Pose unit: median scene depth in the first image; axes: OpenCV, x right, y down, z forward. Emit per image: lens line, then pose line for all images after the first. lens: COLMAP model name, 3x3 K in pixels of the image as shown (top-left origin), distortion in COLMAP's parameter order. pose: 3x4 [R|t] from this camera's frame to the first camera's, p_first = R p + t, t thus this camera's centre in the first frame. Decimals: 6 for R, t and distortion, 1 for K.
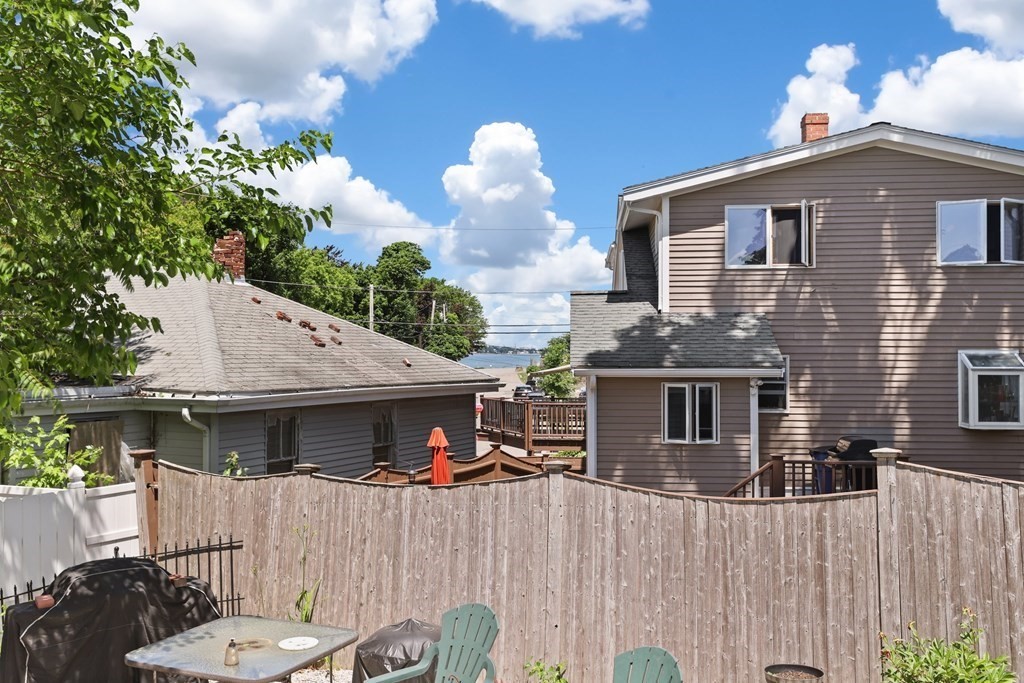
lens RADIAL K [[863.5, 0, 512.0], [0, 863.5, 341.5], [0, 0, 1]] dist [0.009561, -0.000025]
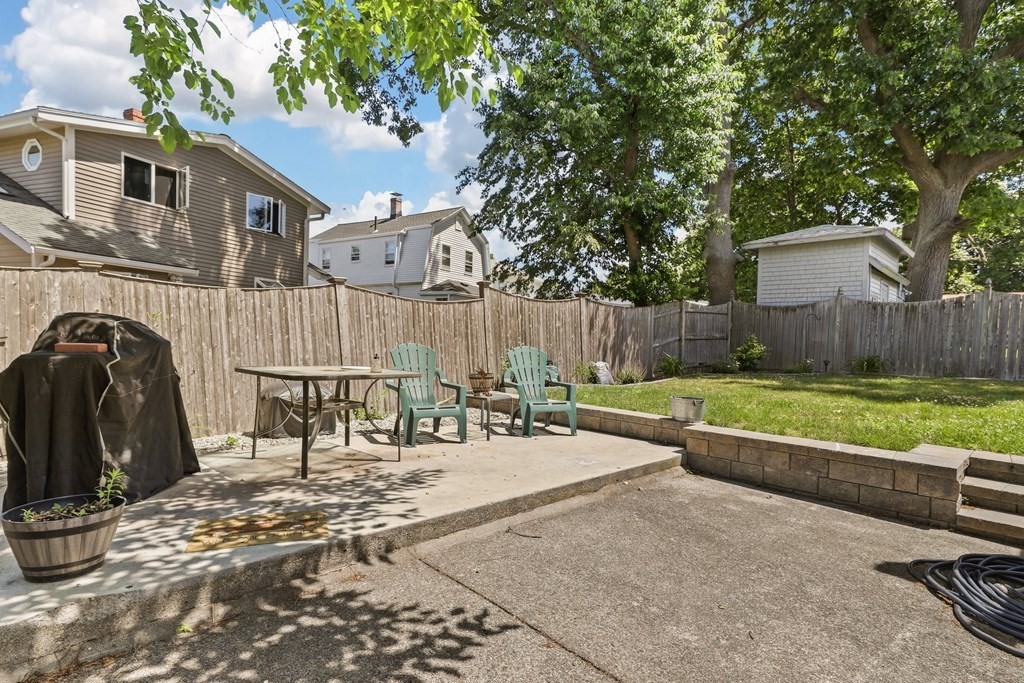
lens RADIAL K [[473.5, 0, 509.9], [0, 473.5, 340.6], [0, 0, 1]] dist [-0.023976, 0.010622]
pose [[0.372056, -0.005192, 0.928196, -0.218410], [-0.075946, 0.996461, 0.036016, 0.068853], [-0.925098, -0.083893, 0.370345, 0.134222]]
